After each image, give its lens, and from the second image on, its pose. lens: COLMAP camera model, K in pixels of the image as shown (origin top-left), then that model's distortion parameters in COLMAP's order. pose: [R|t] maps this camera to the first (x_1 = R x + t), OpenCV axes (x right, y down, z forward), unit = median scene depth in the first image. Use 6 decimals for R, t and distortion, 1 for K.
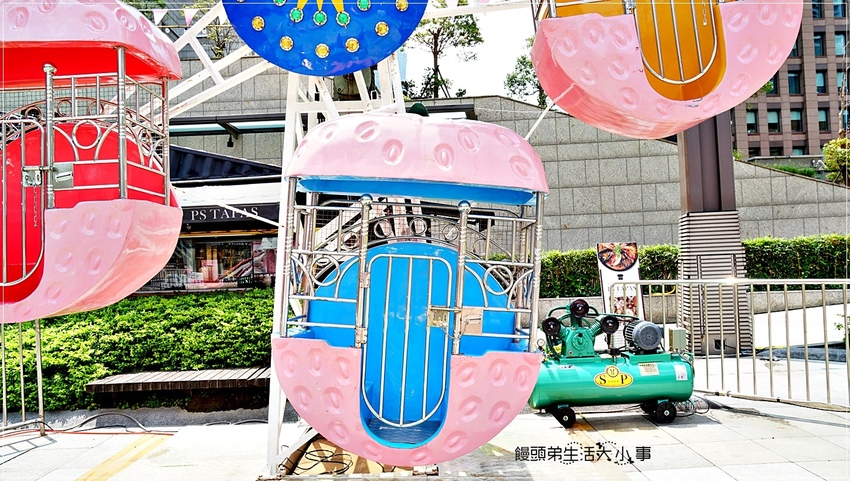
lens RADIAL K [[628.7, 0, 425.0], [0, 628.7, 240.5], [0, 0, 1]] dist [-0.065472, 0.003946]
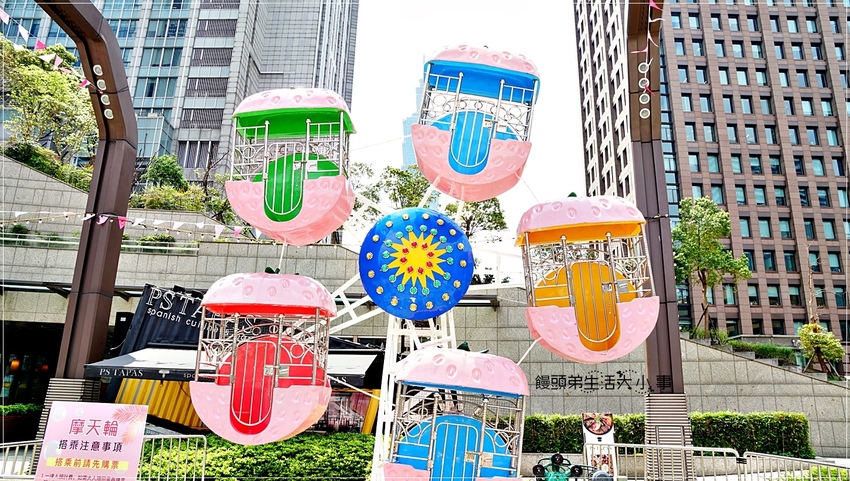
lens RADIAL K [[593.3, 0, 425.0], [0, 593.3, 240.5], [0, 0, 1]] dist [-0.132649, 0.107701]
pose [[0.997547, 0.048622, -0.050366, -0.028465], [-0.059547, 0.967627, -0.245258, -0.036470], [0.036811, 0.247655, 0.968149, -0.439847]]
